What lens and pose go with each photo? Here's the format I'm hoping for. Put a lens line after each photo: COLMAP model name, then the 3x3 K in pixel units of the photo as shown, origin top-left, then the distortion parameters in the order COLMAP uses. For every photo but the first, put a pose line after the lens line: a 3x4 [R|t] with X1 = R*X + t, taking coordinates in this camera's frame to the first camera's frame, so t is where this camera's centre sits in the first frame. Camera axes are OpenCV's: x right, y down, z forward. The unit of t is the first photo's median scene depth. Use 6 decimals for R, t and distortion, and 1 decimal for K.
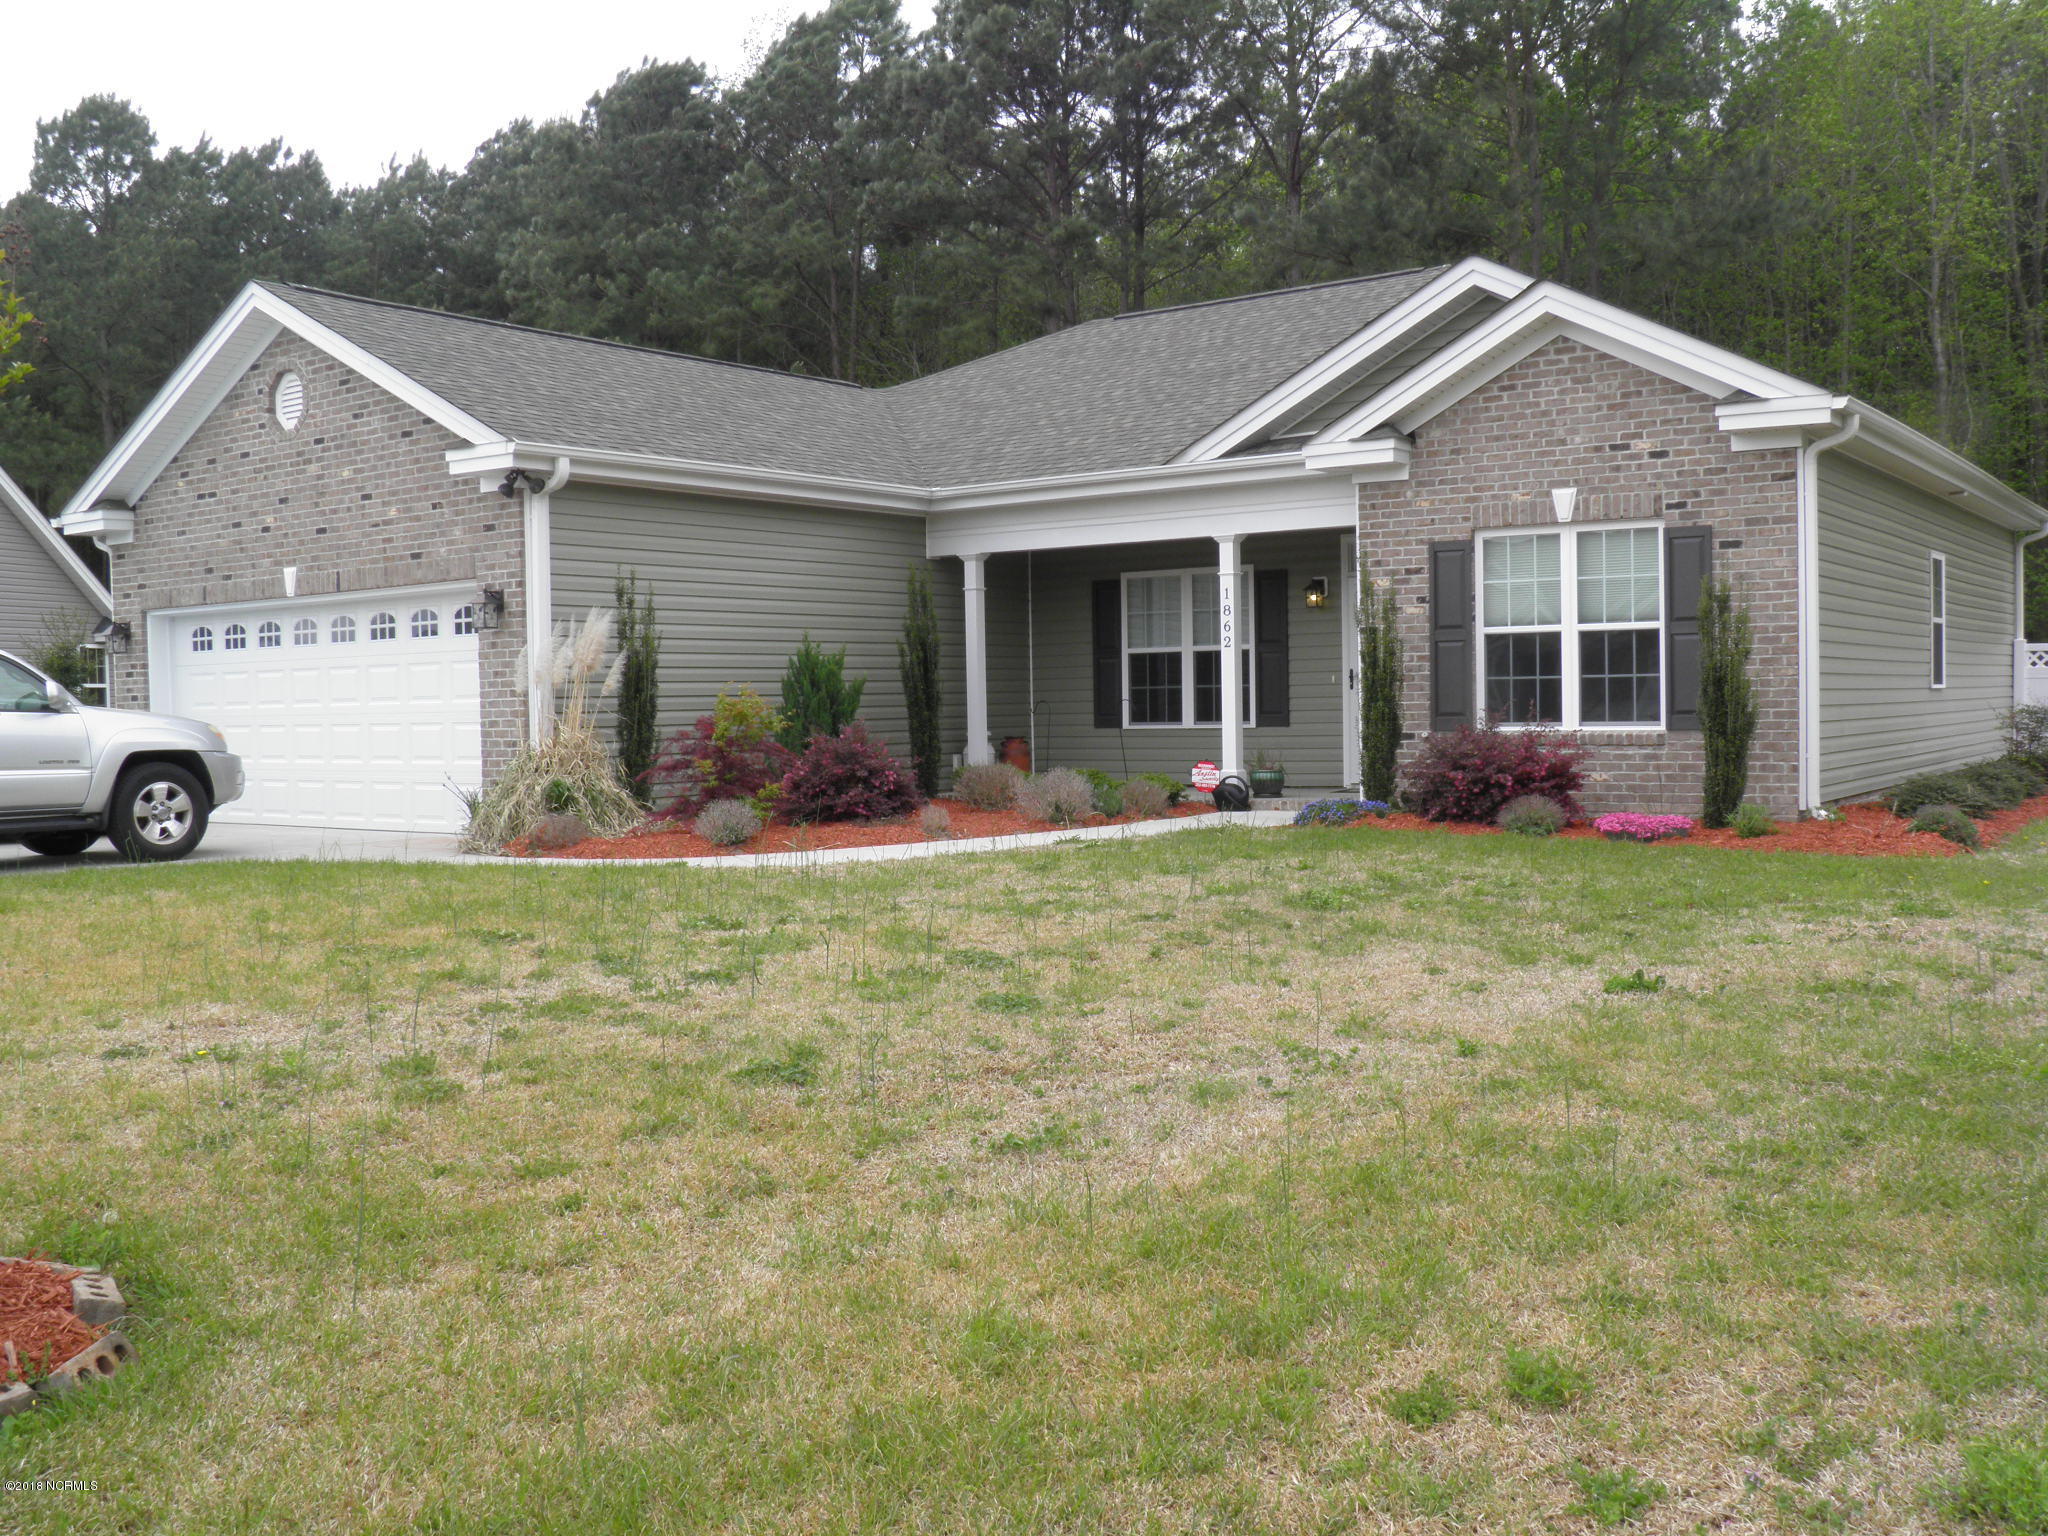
lens RADIAL K [[1858.0, 0, 1024.0], [0, 1858.0, 768.0], [0, 0, 1]] dist [-0.100871, 0.020996]
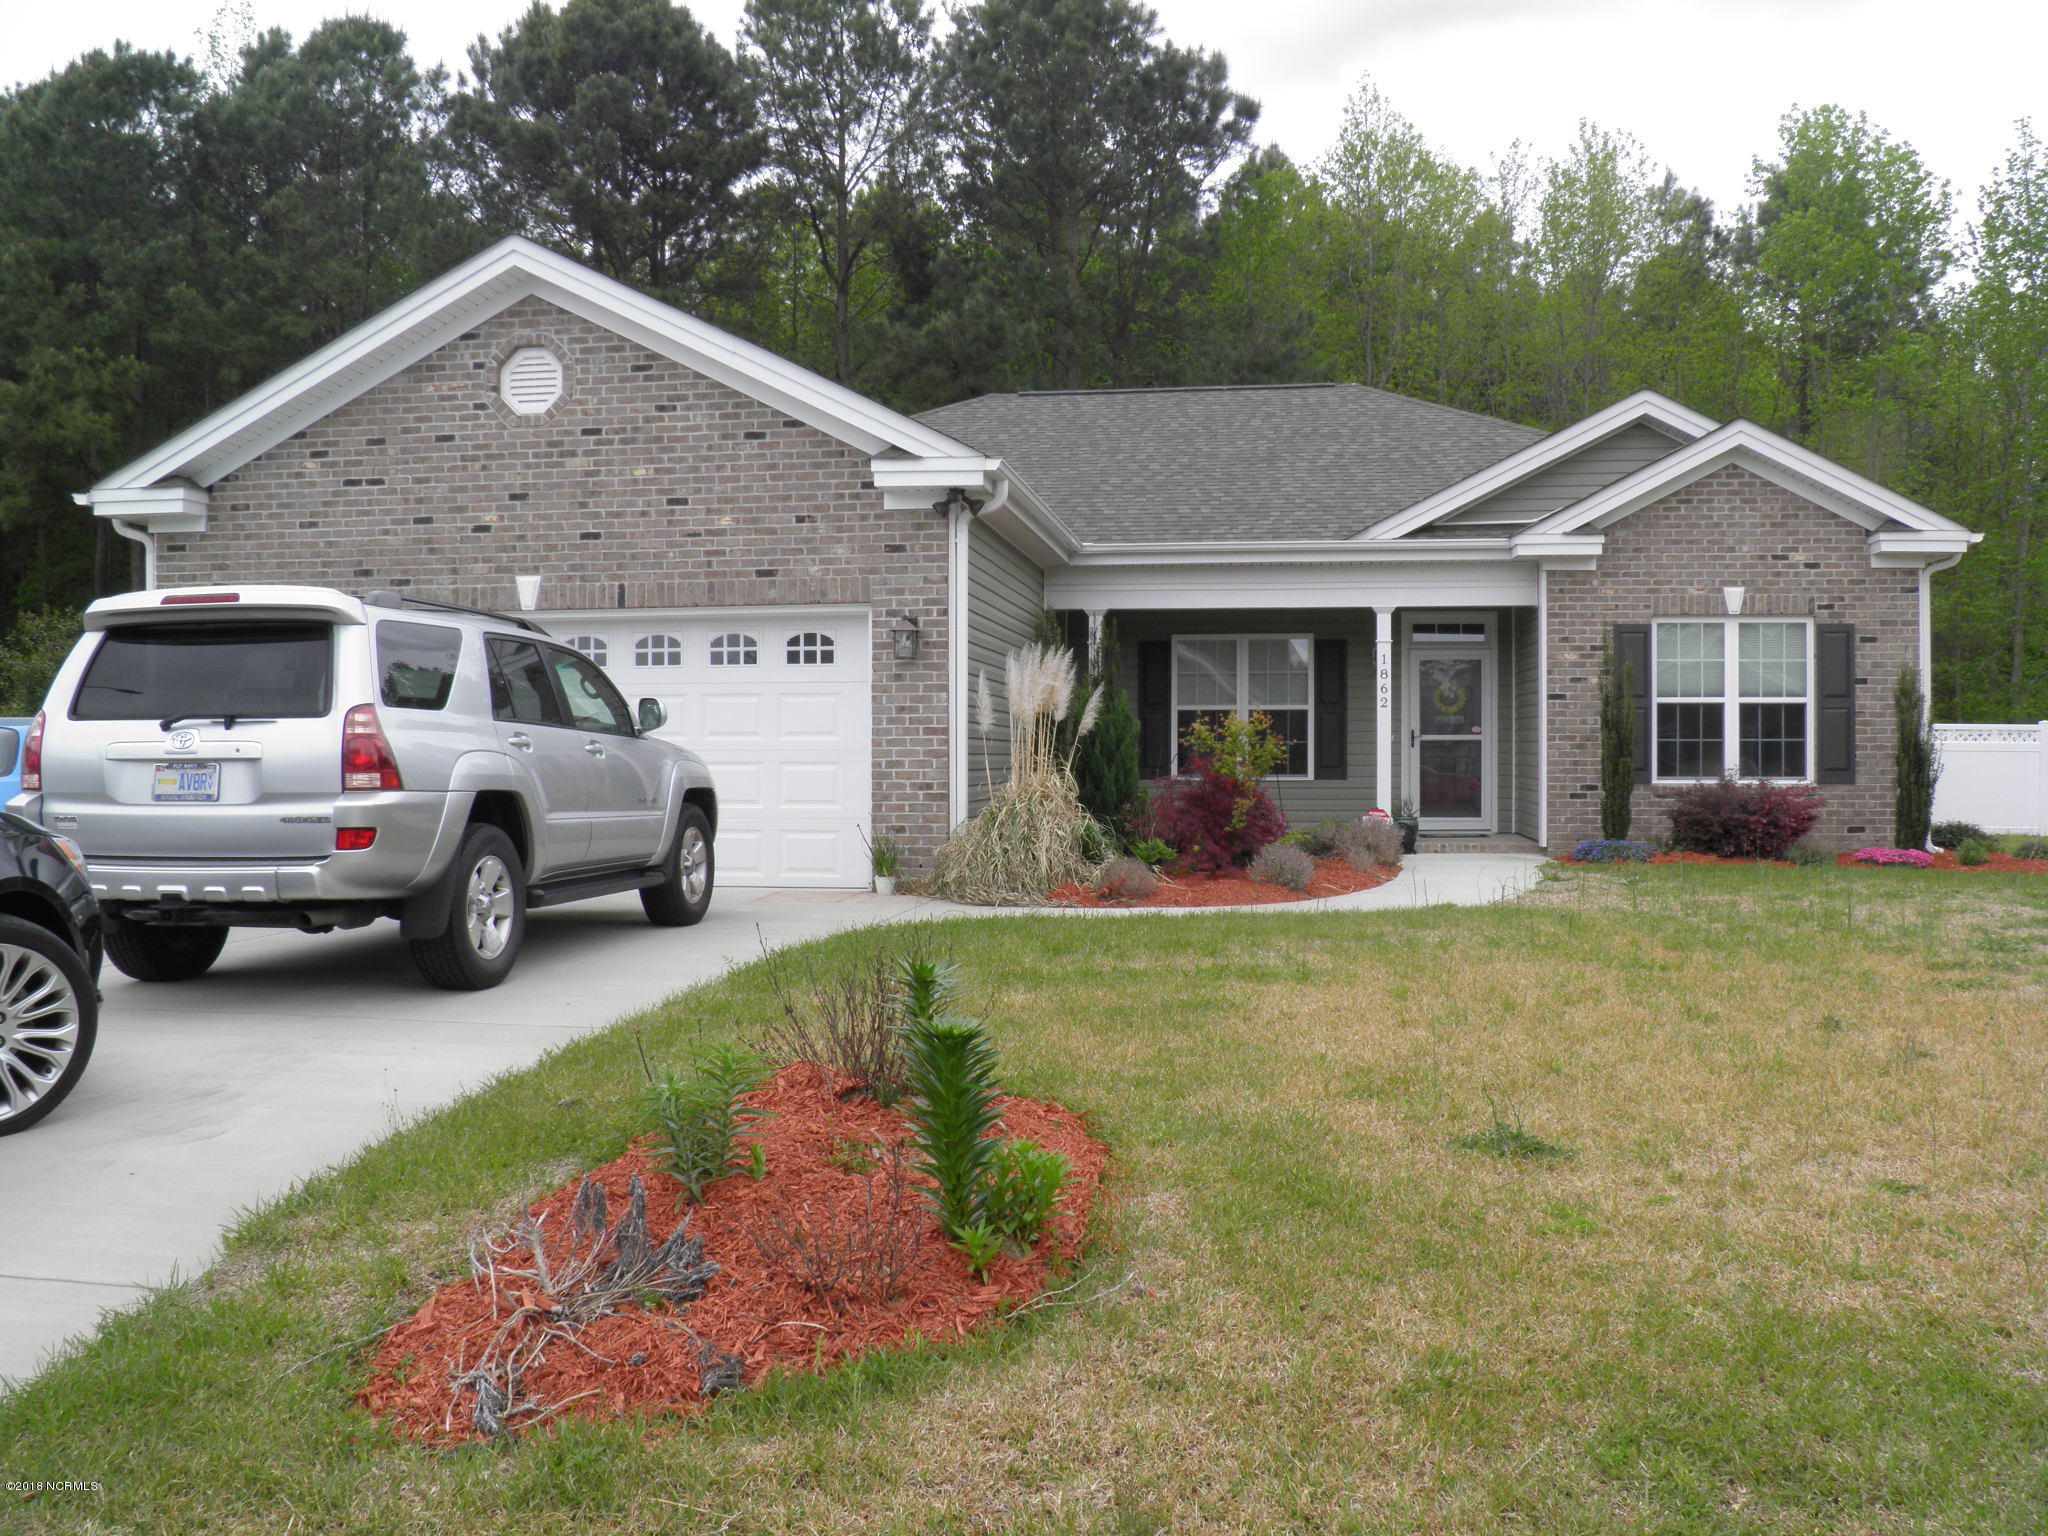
lens RADIAL K [[1676.5, 0, 1024.0], [0, 1676.5, 768.0], [0, 0, 1]] dist [-0.133294, 0.100268]
pose [[0.887387, 0.015243, 0.460773, -0.619066], [0.000352, 0.999431, -0.033741, 0.005949], [-0.461025, 0.030103, 0.886876, 0.242583]]
